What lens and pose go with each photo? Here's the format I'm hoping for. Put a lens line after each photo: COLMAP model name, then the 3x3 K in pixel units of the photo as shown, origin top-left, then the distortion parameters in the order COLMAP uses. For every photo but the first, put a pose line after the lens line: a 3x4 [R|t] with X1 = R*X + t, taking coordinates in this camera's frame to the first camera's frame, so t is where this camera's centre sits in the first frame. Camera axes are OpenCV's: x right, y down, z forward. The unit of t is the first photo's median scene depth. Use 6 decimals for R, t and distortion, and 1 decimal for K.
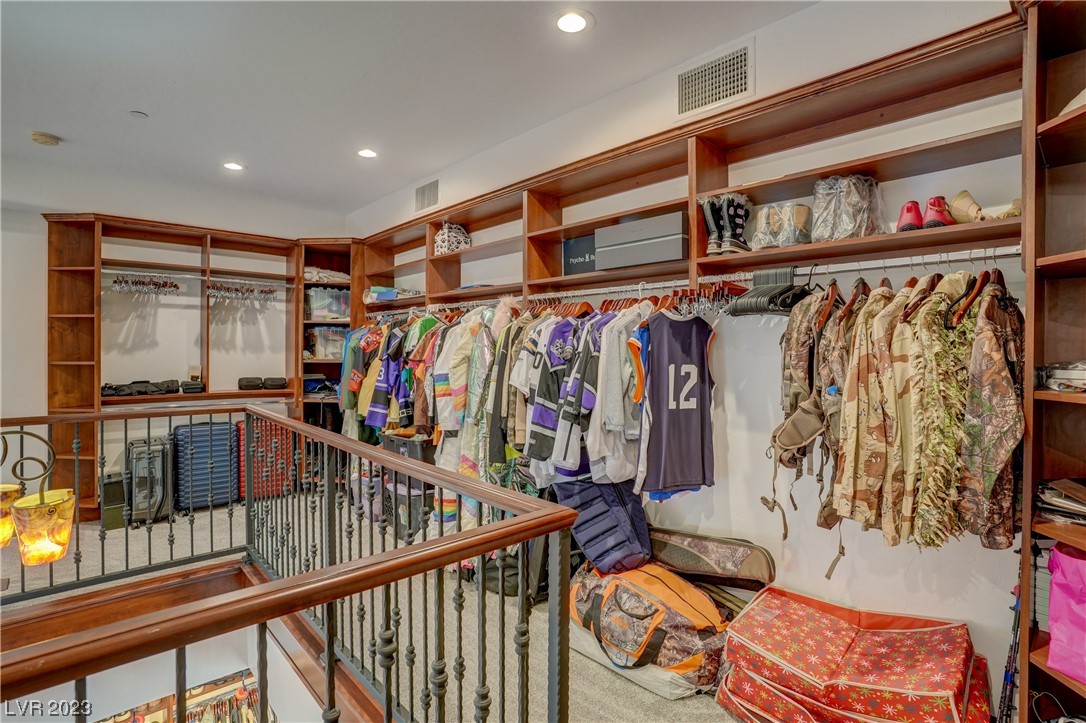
lens RADIAL K [[534.6, 0, 534.7], [0, 534.6, 351.3], [0, 0, 1]] dist [-0.066701, 0.025607]
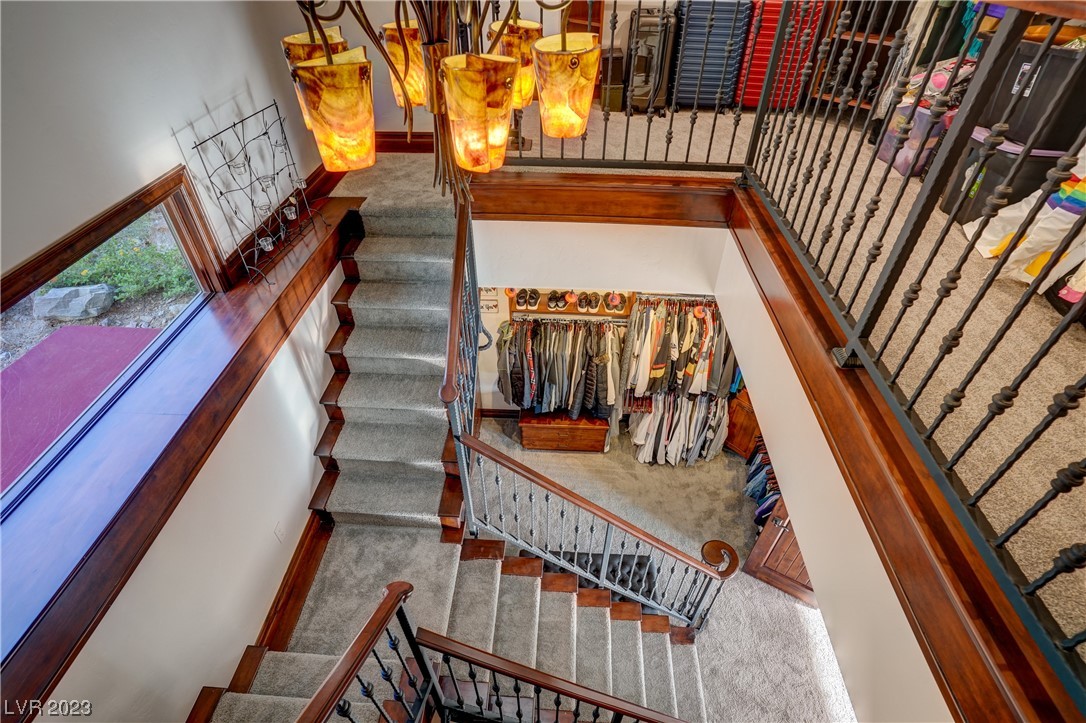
lens RADIAL K [[534.6, 0, 547.5], [0, 534.6, 361.2], [0, 0, 1]] dist [-0.066701, 0.025607]
pose [[0.713855, 0.457380, -0.530296, -0.224147], [-0.008998, 0.763177, 0.646127, 0.088889], [0.700236, -0.456469, 0.548913, 0.220781]]
